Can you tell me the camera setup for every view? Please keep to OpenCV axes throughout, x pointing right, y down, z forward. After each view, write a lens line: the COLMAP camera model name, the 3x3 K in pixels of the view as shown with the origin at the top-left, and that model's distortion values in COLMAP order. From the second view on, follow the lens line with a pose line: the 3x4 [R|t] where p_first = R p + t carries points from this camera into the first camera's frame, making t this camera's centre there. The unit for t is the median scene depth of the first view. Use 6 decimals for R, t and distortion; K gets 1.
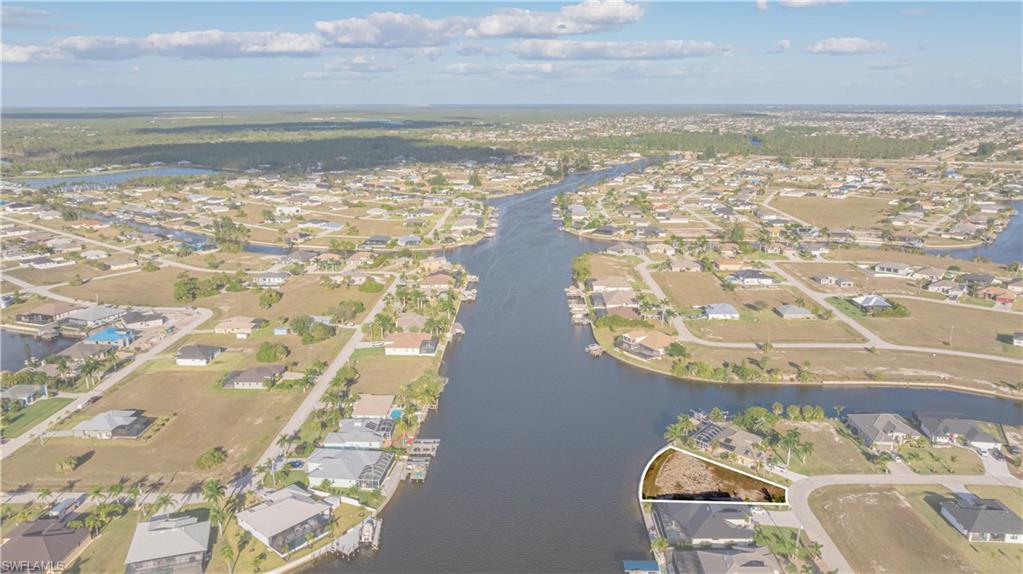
lens RADIAL K [[721.4, 0, 514.4], [0, 721.4, 286.3], [0, 0, 1]] dist [-0.022080, 0.008008]
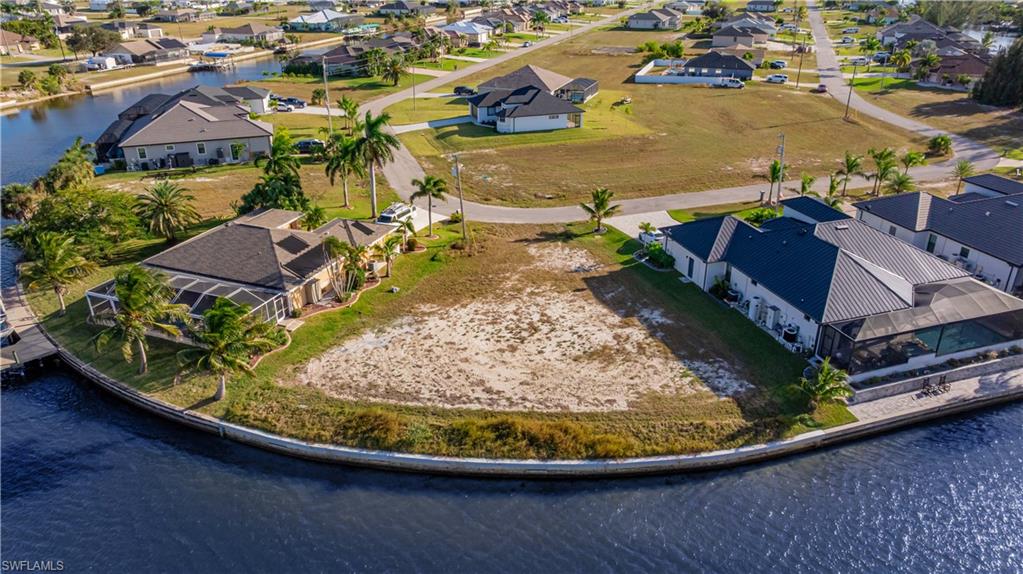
lens RADIAL K [[721.4, 0, 514.4], [0, 721.4, 286.3], [0, 0, 1]] dist [-0.022080, 0.008008]
pose [[-0.332717, -0.392747, 0.857350, 0.019905], [0.239507, 0.844143, 0.479644, 0.084000], [-0.912105, 0.364927, -0.186795, 0.704517]]
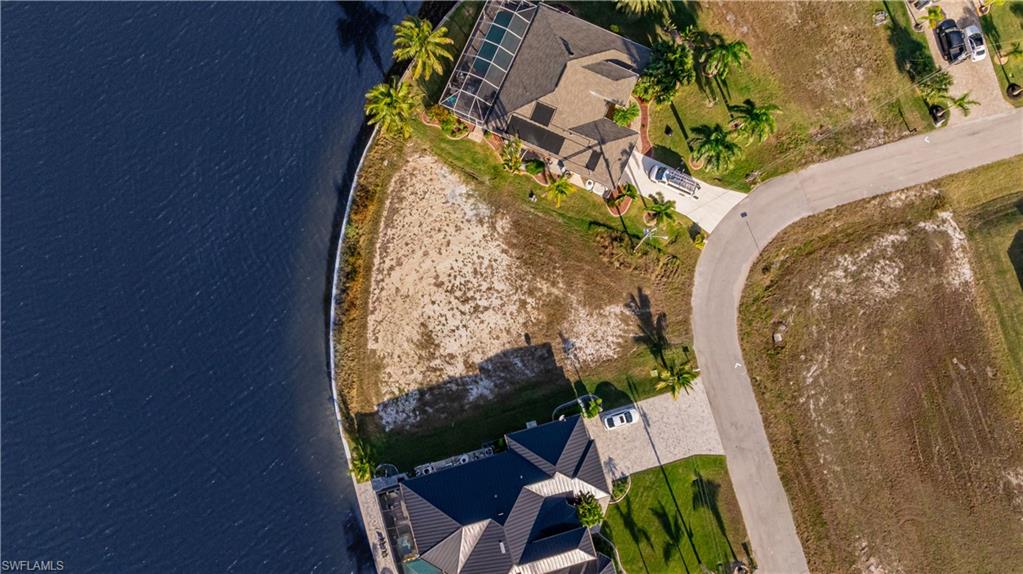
lens RADIAL K [[727.3, 0, 512.0], [0, 727.3, 282.4], [0, 0, 1]] dist [-0.024655, 0.008459]
pose [[0.956132, -0.291789, 0.025907, 0.179382], [0.075931, 0.332279, 0.940120, -0.065740], [-0.282924, -0.896911, 0.339858, 0.582734]]
